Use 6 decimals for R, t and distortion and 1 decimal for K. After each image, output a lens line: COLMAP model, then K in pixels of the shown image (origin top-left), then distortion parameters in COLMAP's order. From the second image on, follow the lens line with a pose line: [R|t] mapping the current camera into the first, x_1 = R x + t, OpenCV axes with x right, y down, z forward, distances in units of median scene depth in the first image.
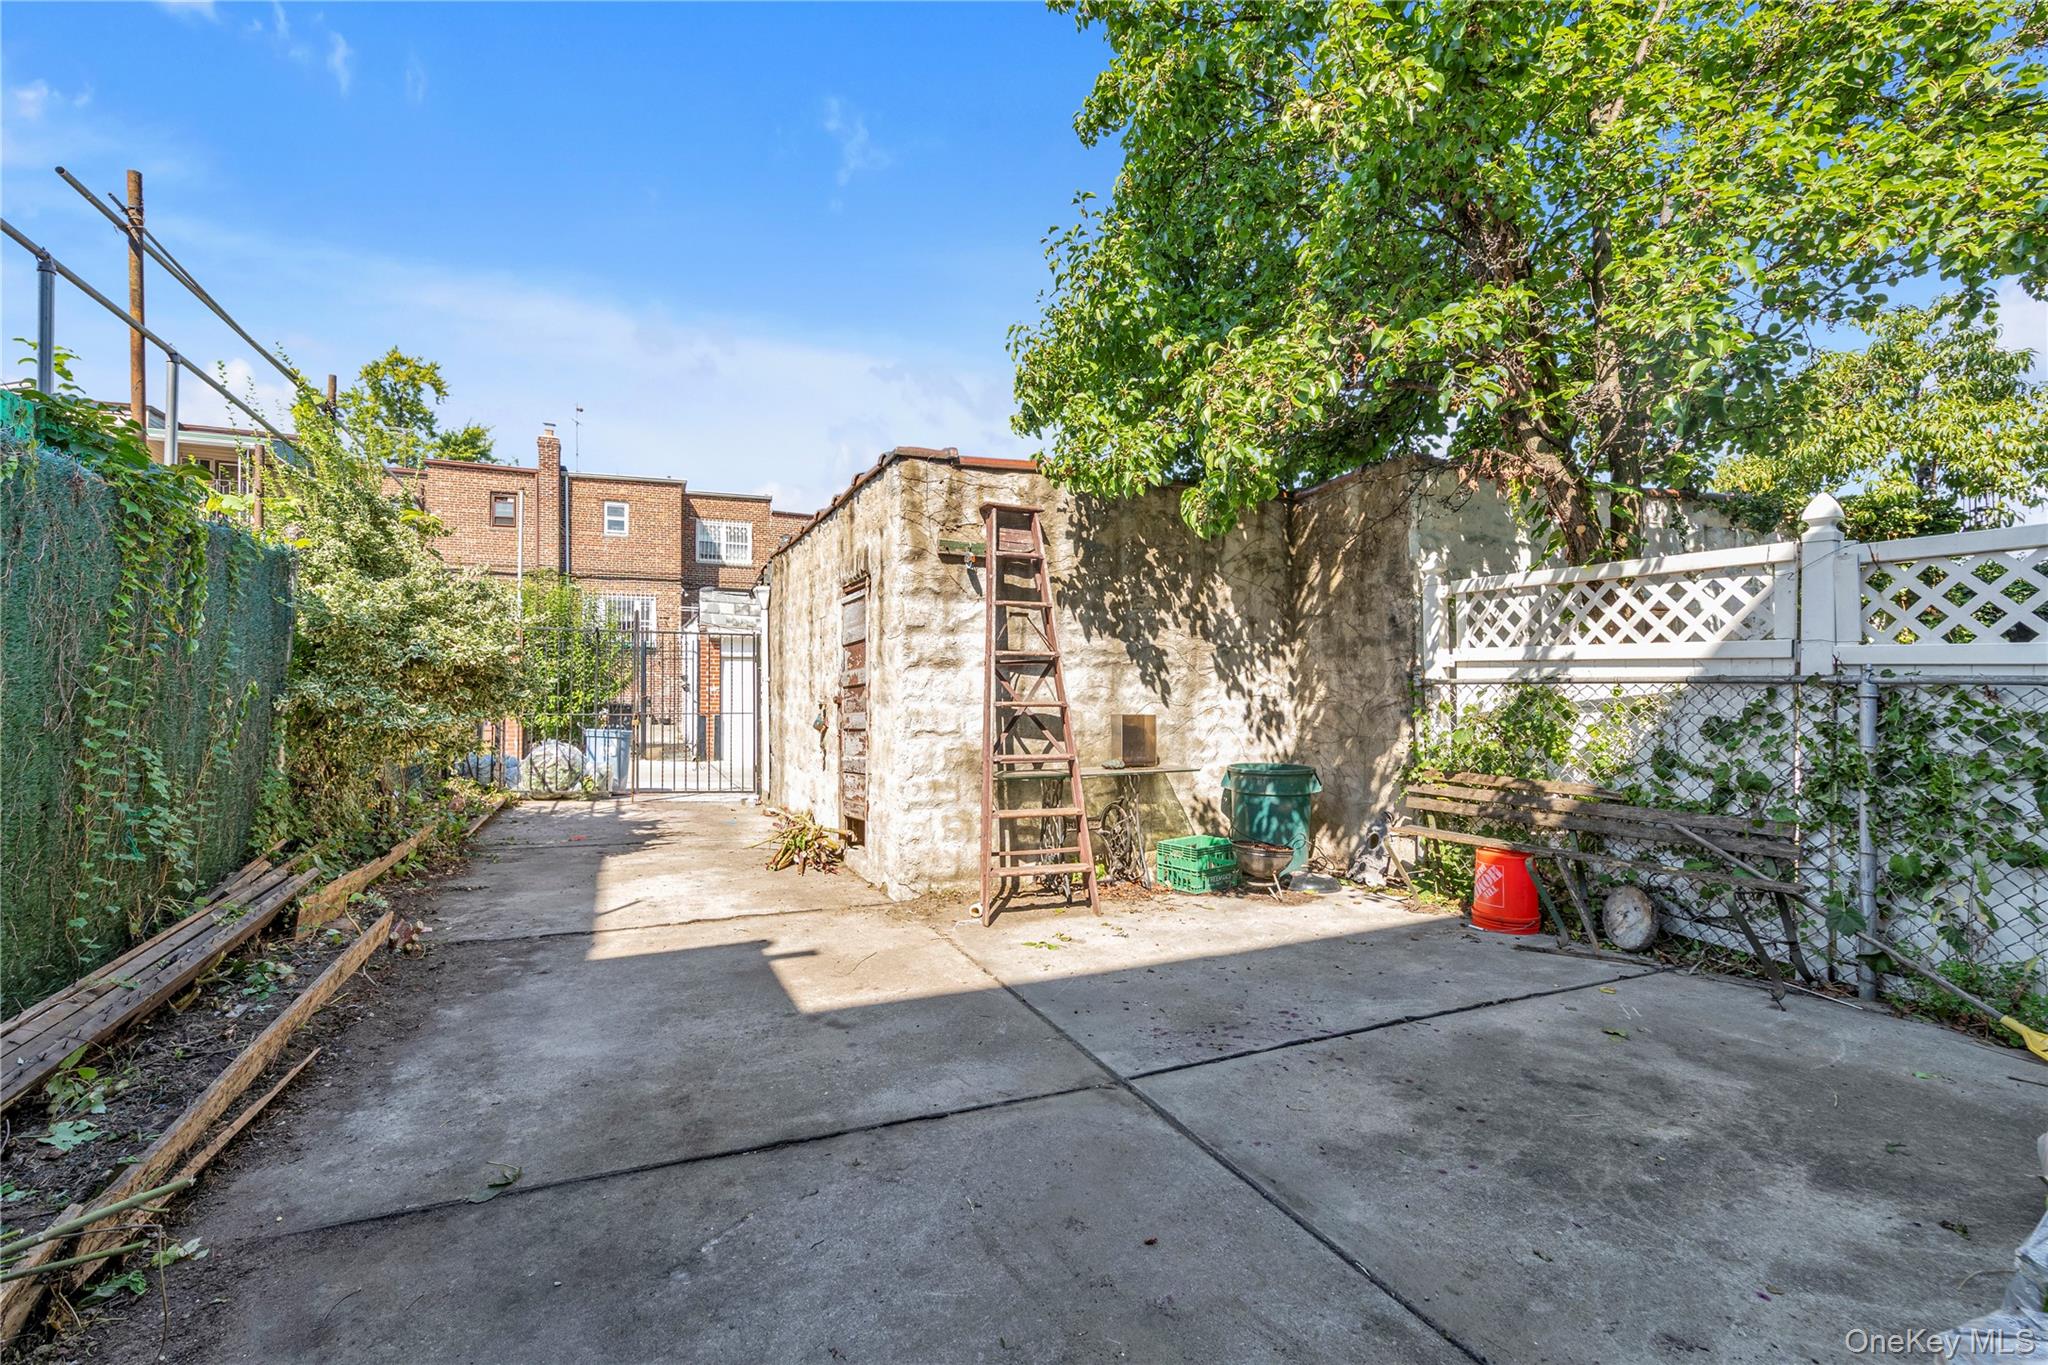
lens RADIAL K [[891.7, 0, 1016.2], [0, 891.7, 699.5], [0, 0, 1]] dist [-0.001410, -0.000329]
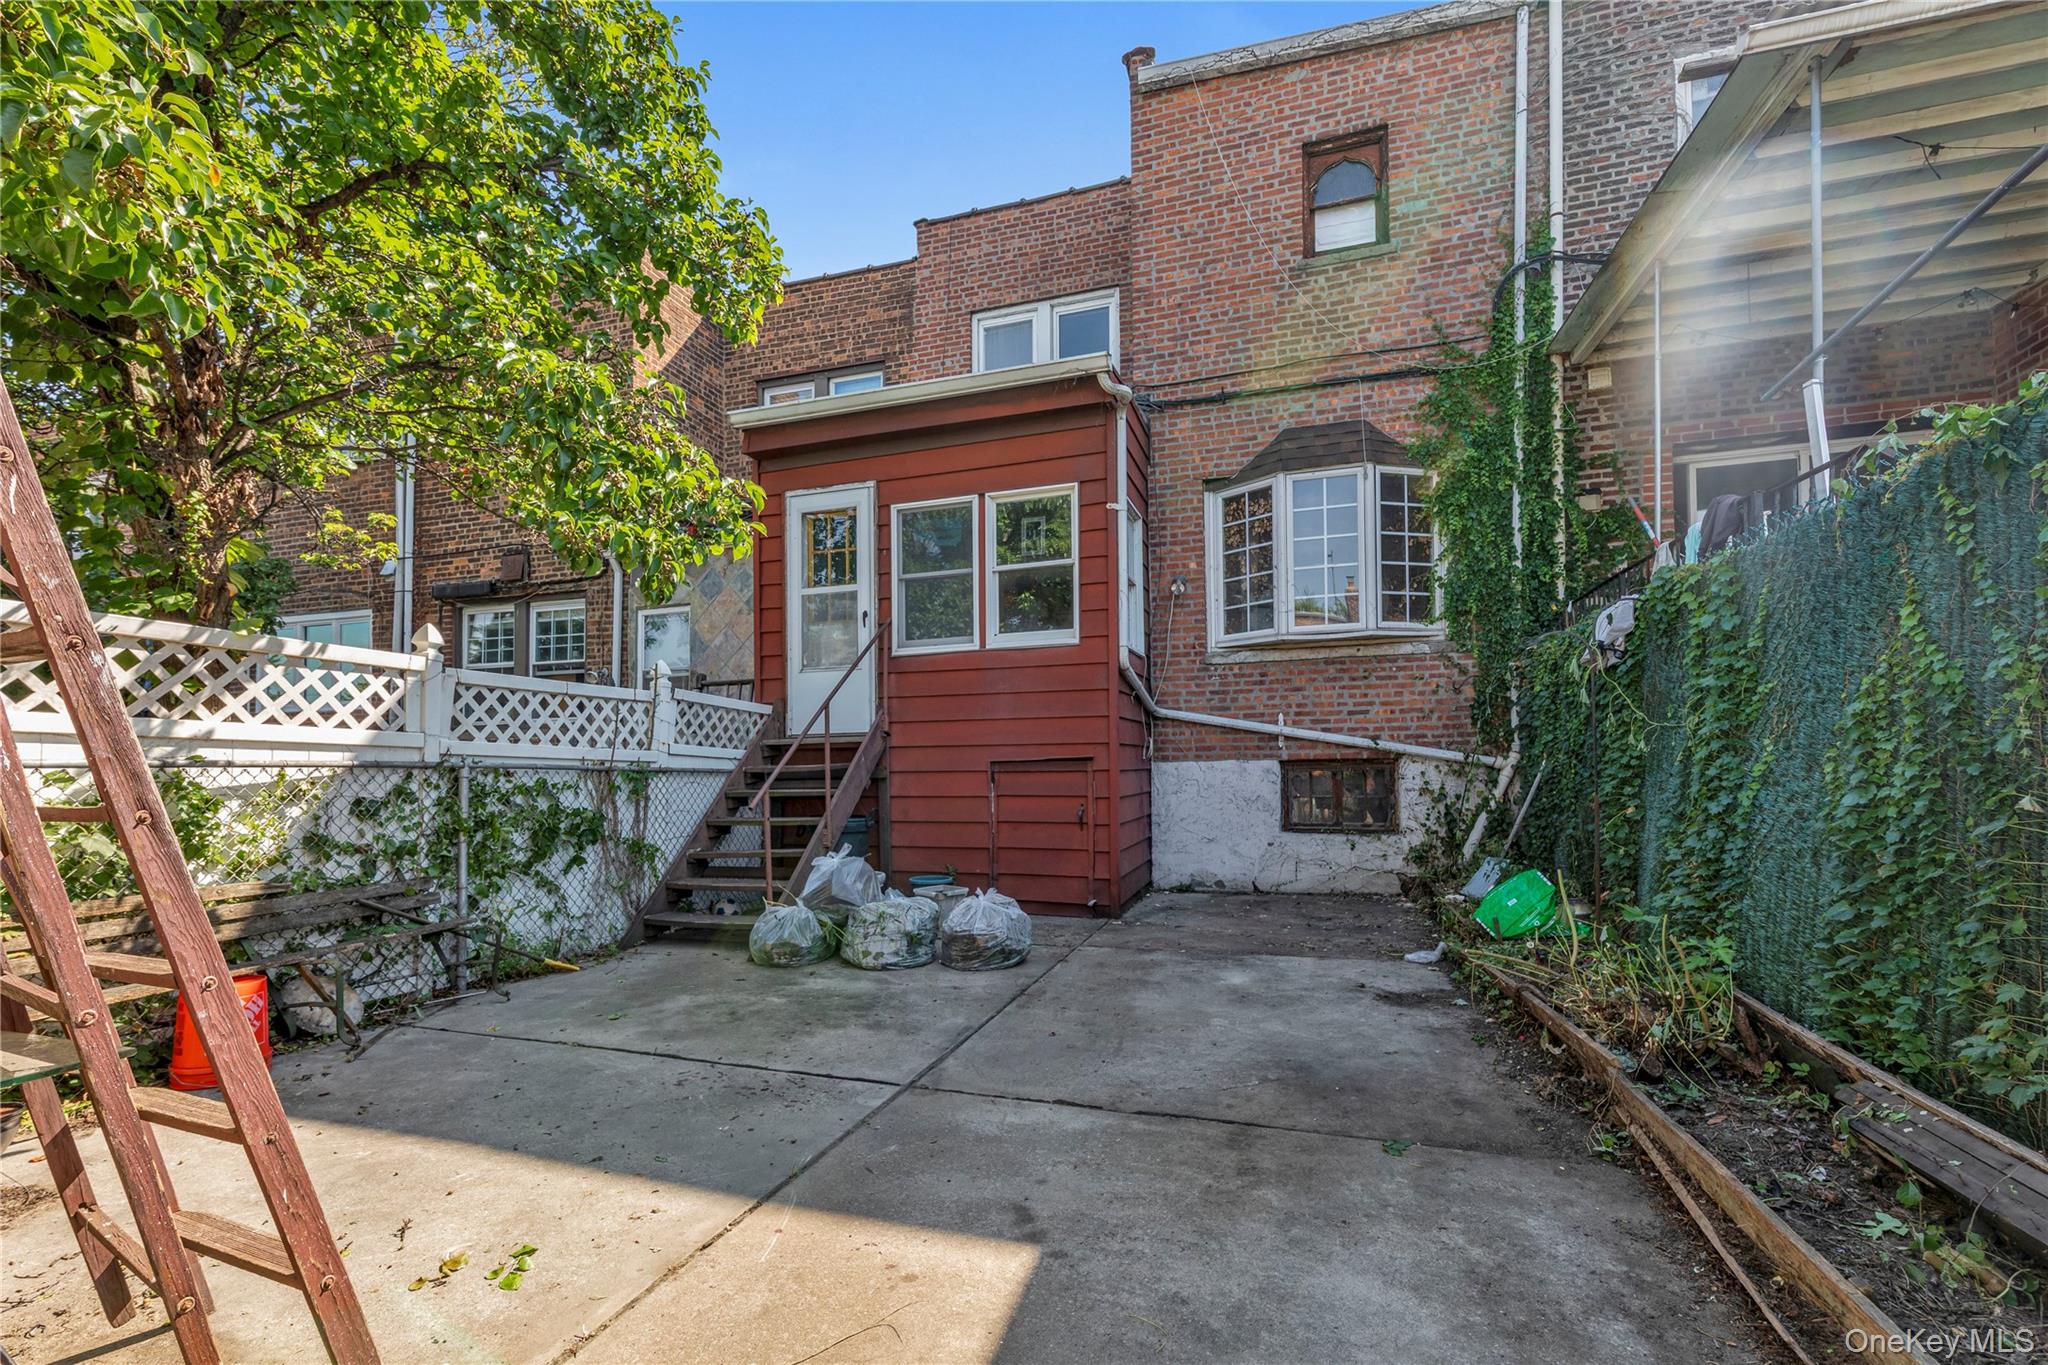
lens RADIAL K [[885.5, 0, 1028.0], [0, 885.5, 776.5], [0, 0, 1]] dist [0.000440, -0.000047]
pose [[-0.755964, 0.006468, 0.654582, -0.588991], [0.022249, 0.999627, 0.015818, -0.006112], [-0.654235, 0.026521, -0.755826, 1.326076]]
